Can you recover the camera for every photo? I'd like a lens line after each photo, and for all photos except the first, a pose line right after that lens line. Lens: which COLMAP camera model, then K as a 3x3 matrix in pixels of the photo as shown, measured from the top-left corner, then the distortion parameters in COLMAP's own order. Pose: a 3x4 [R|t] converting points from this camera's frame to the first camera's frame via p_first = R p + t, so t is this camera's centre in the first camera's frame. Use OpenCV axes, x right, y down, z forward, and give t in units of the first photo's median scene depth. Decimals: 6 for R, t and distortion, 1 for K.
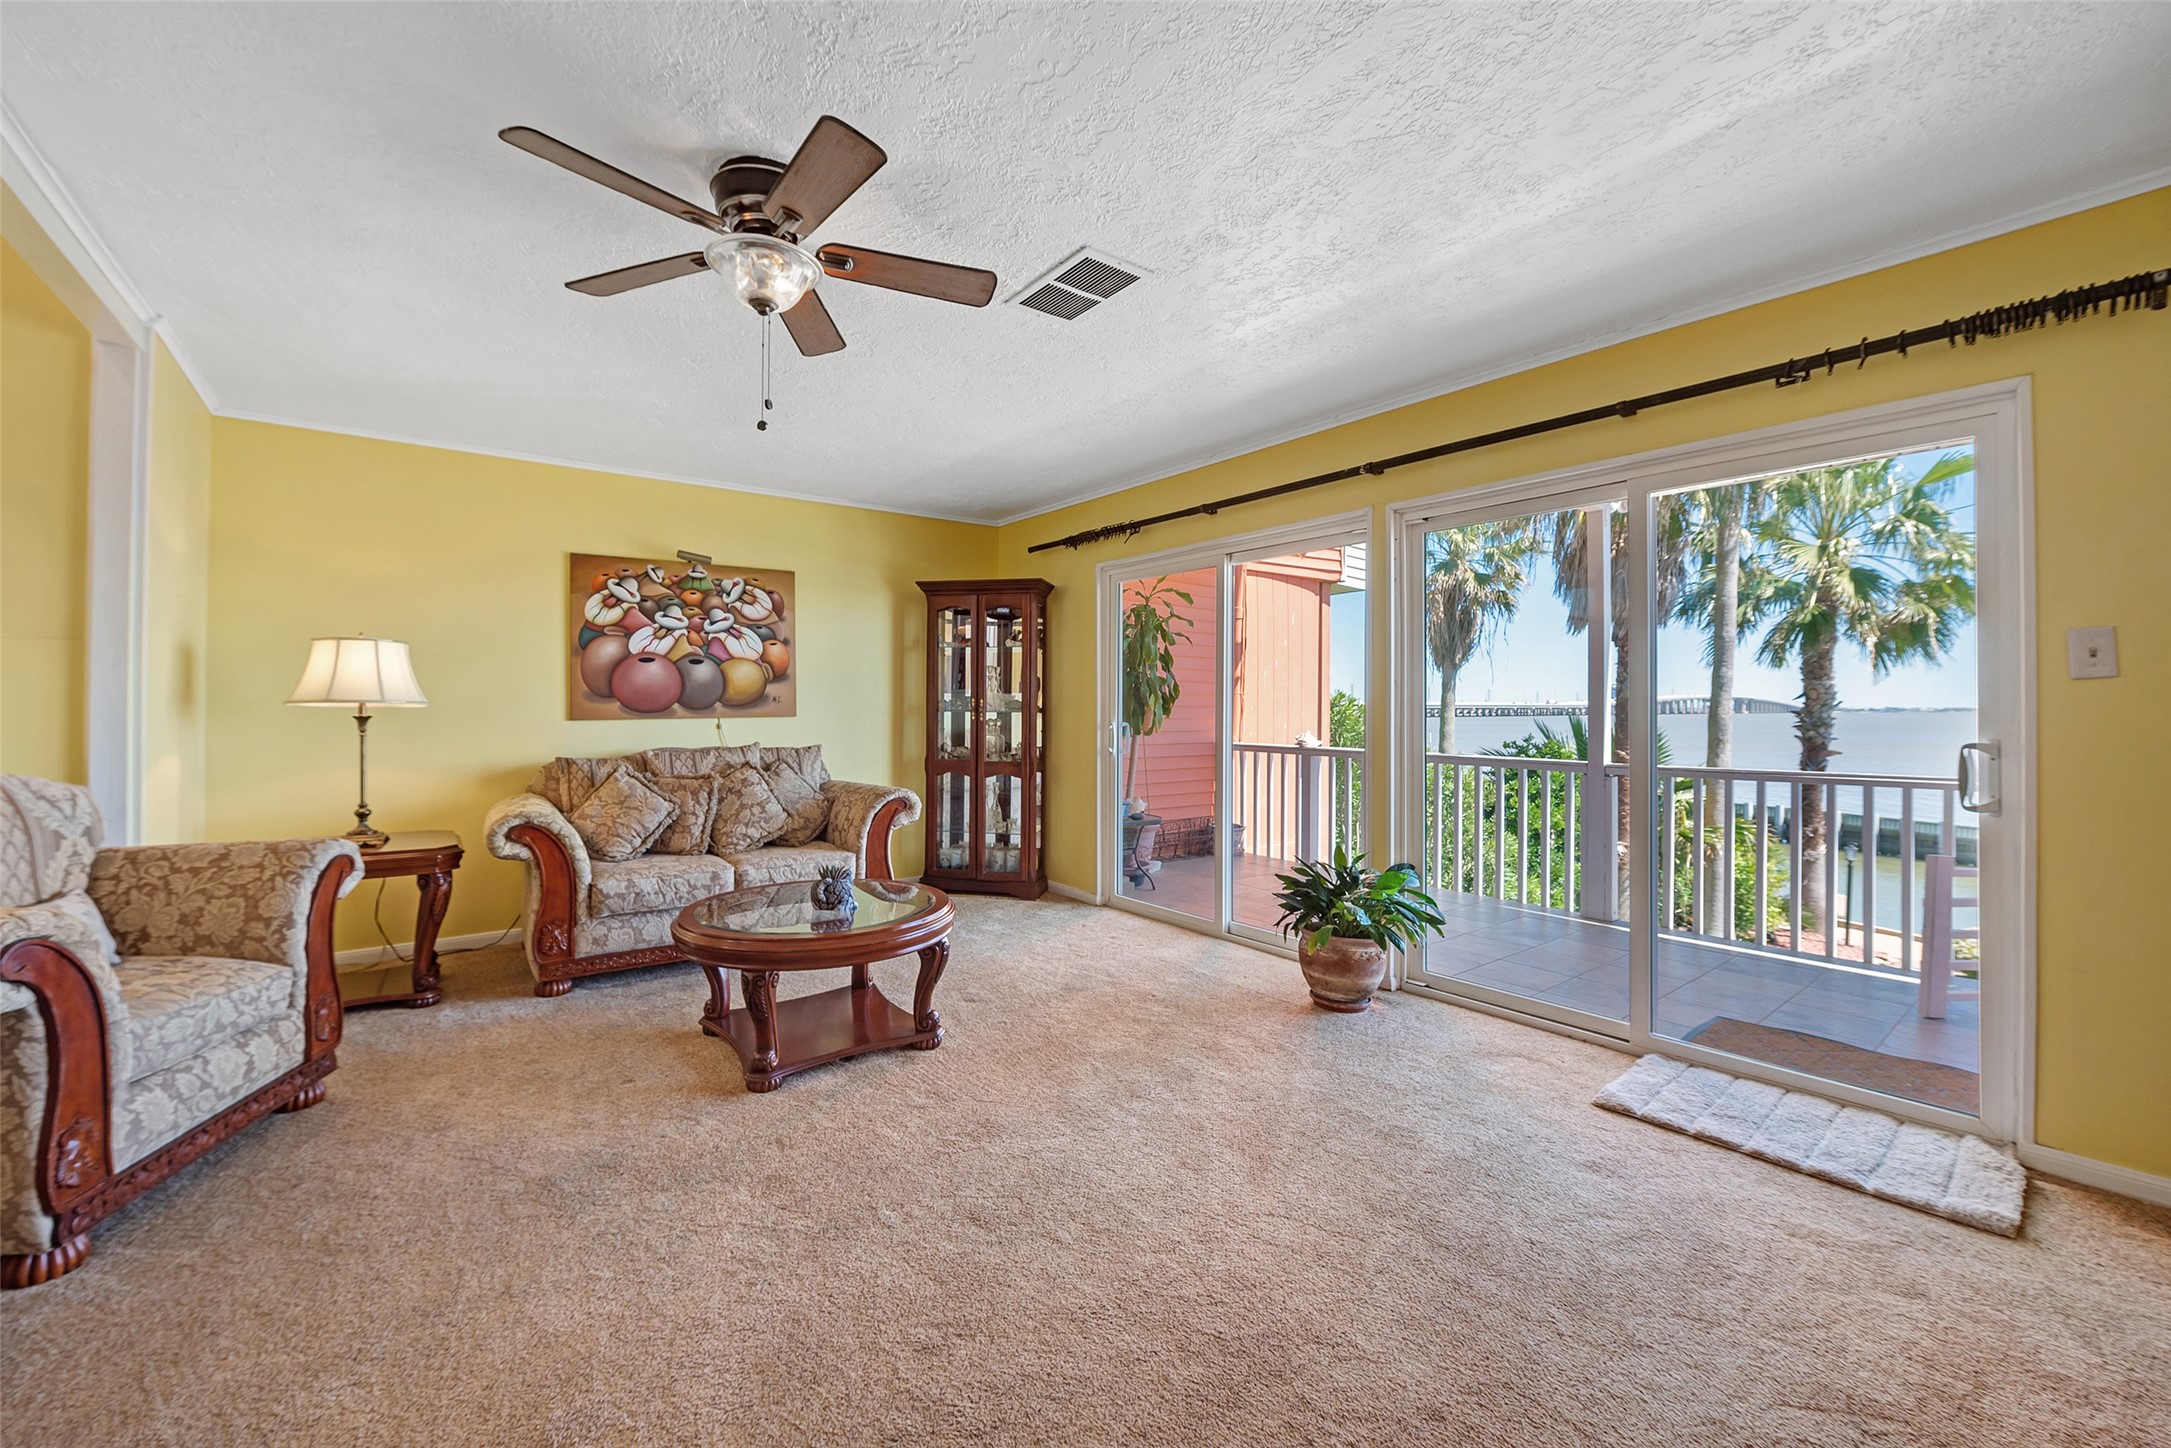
lens RADIAL K [[850.7, 0, 1081.3], [0, 850.7, 701.3], [0, 0, 1]] dist [-0.009697, -0.000013]
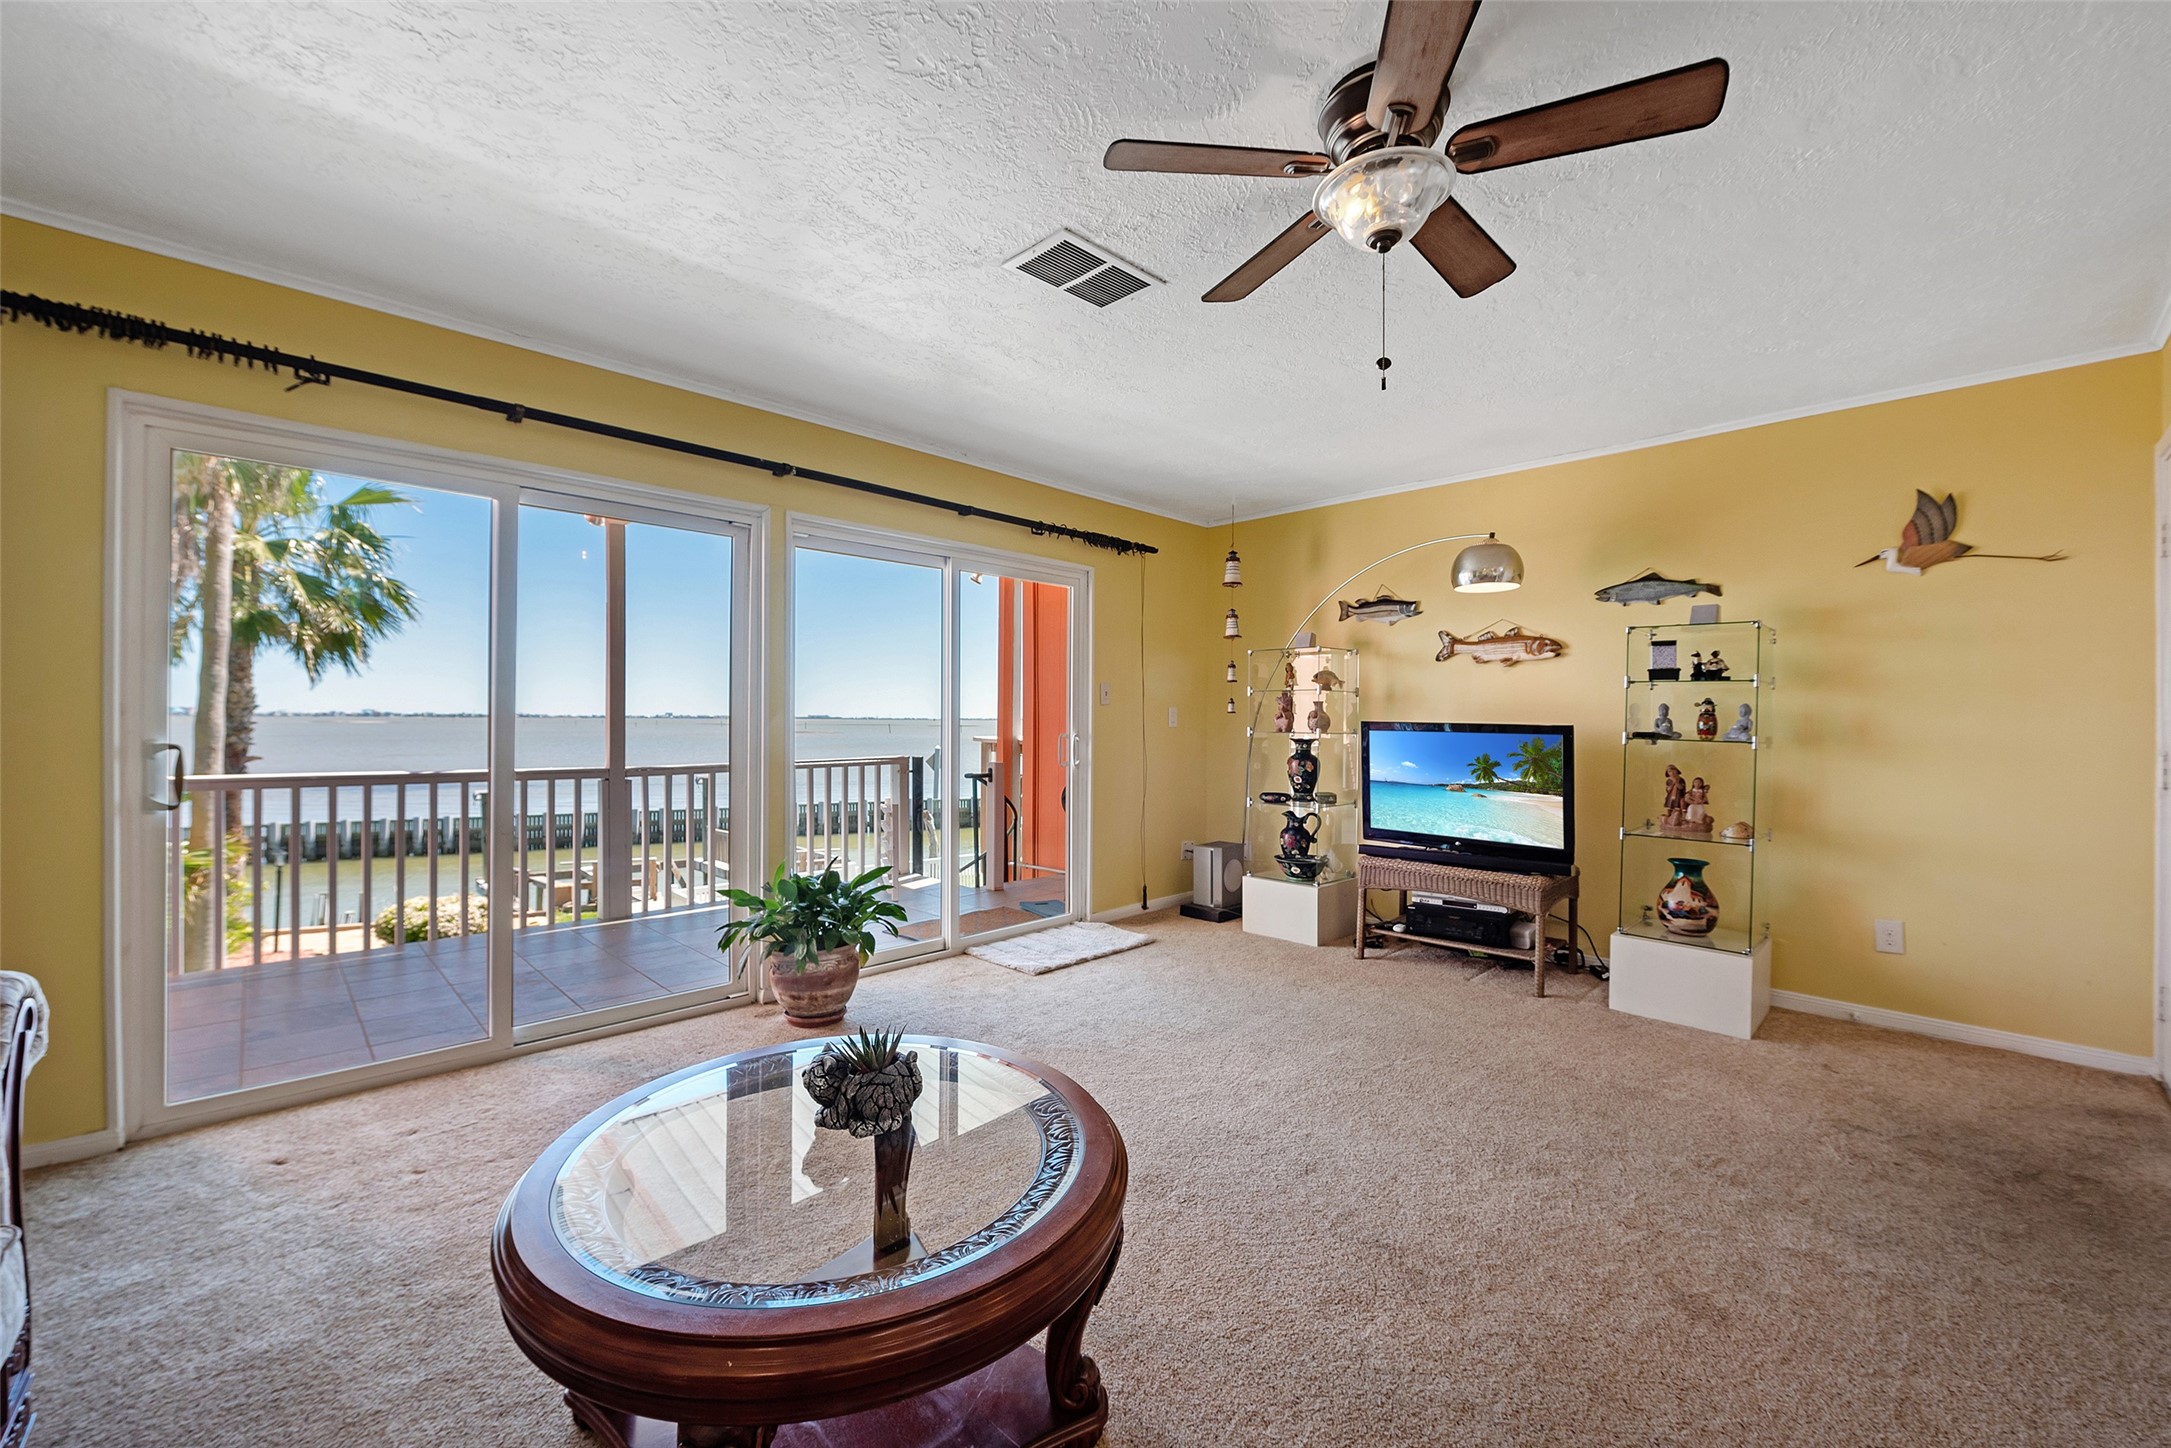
lens RADIAL K [[857.9, 0, 1063.7], [0, 857.9, 718.5], [0, 0, 1]] dist [-0.015956, -0.000627]
pose [[-0.110409, -0.005895, 0.993869, -0.443401], [-0.011859, 0.999919, 0.004613, 0.000362], [-0.993815, -0.011277, -0.110470, 0.529050]]
